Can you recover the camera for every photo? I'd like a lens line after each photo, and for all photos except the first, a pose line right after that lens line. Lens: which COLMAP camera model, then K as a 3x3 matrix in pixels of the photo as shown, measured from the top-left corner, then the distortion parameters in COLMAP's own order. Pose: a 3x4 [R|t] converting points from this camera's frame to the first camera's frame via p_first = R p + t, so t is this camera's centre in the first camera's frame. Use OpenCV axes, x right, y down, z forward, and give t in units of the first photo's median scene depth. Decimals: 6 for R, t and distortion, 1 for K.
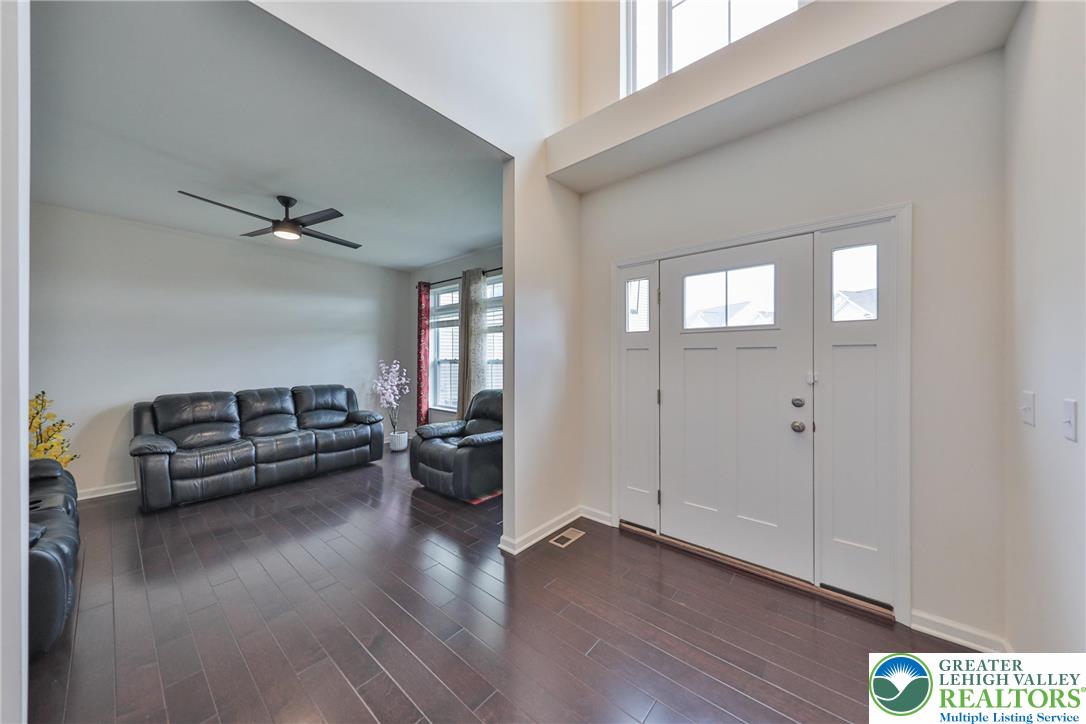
lens RADIAL K [[362.0, 0, 545.8], [0, 362.0, 361.8], [0, 0, 1]] dist [0.000611, -0.000317]
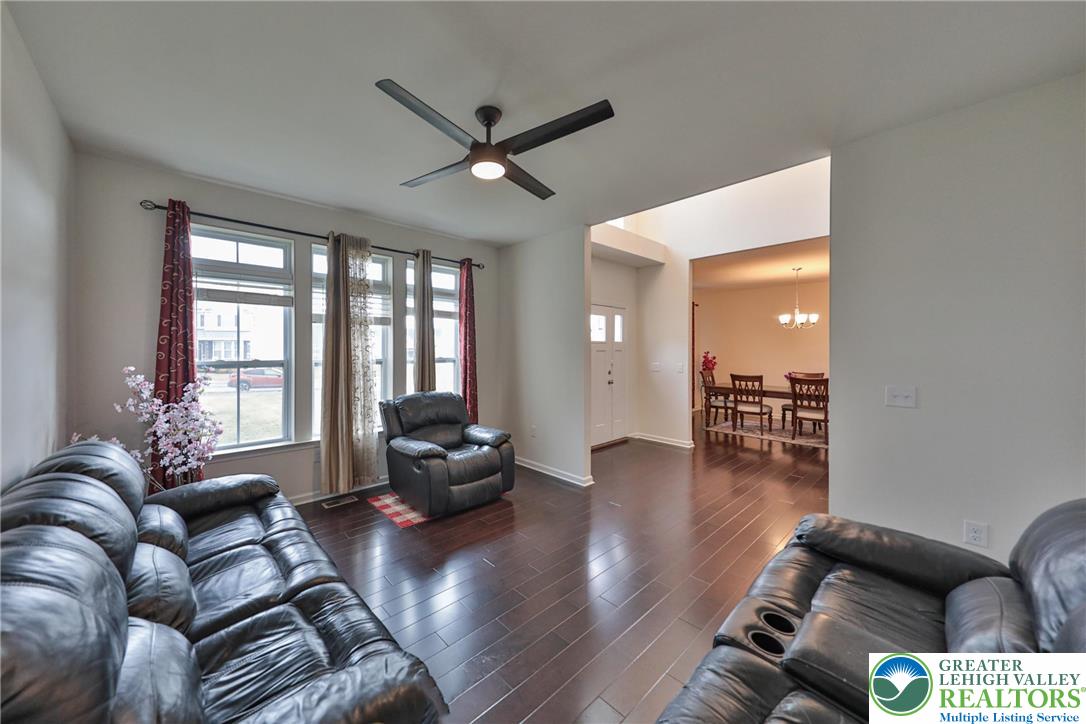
lens RADIAL K [[360.6, 0, 515.7], [0, 360.6, 348.2], [0, 0, 1]] dist [-0.009041, -0.000079]
pose [[0.166430, 0.004992, 0.986041, -1.684404], [0.005817, 0.999965, -0.006044, -0.040320], [-0.986036, 0.006742, 0.166395, 1.084441]]
